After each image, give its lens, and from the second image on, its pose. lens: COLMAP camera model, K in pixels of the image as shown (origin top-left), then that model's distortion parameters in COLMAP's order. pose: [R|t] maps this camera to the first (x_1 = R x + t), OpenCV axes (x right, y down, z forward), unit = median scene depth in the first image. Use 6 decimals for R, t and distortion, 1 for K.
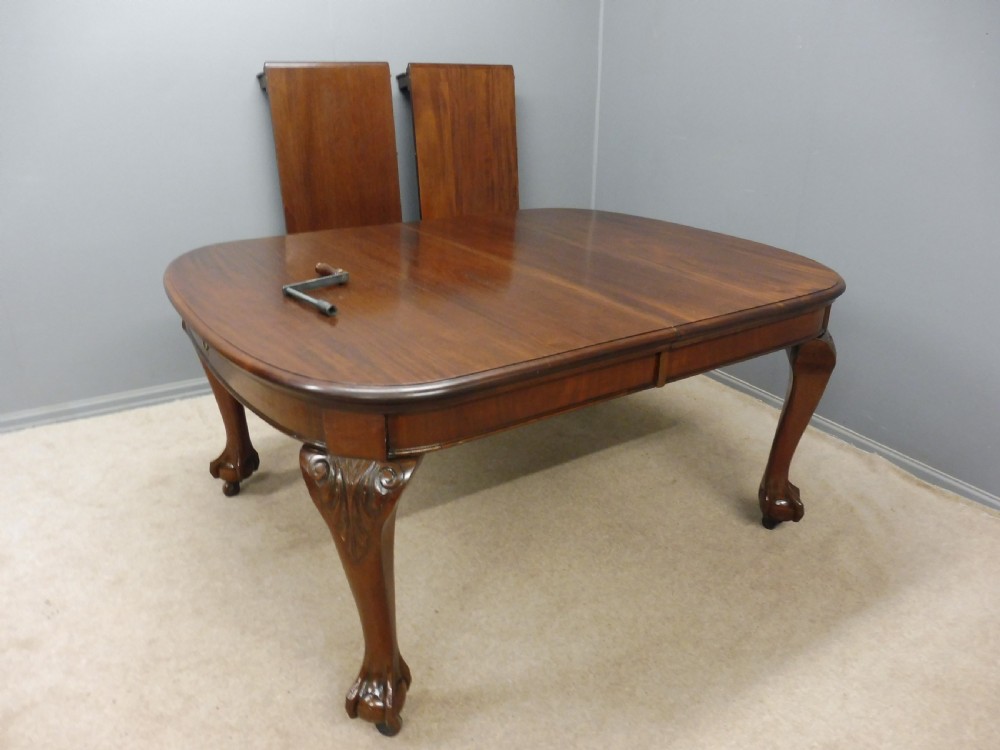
lens RADIAL K [[738.8, 0, 499.9], [0, 738.8, 381.1], [0, 0, 1]] dist [-0.042710, 0.004029]
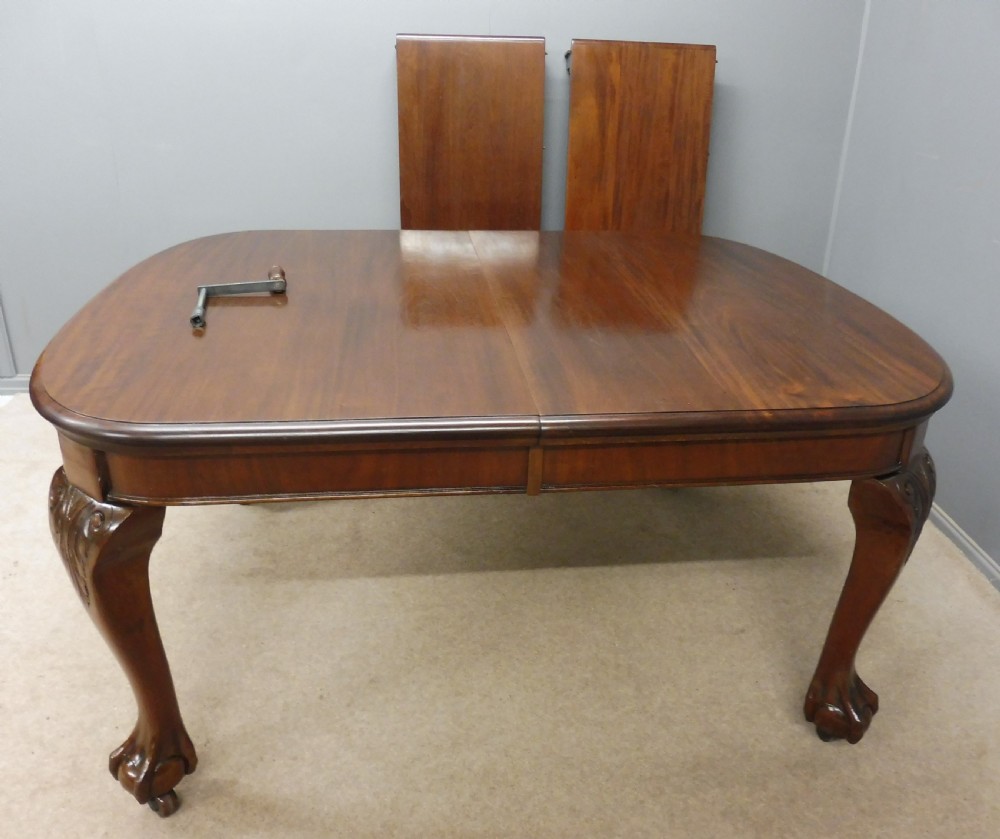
lens RADIAL K [[854.0, 0, 502.0], [0, 854.0, 413.0], [0, 0, 1]] dist [-0.052446, 0.017082]
pose [[0.895203, 0.193101, -0.401650, 0.318997], [-0.191431, 0.980487, 0.044725, -0.063453], [0.402449, 0.036851, 0.914700, 0.146629]]
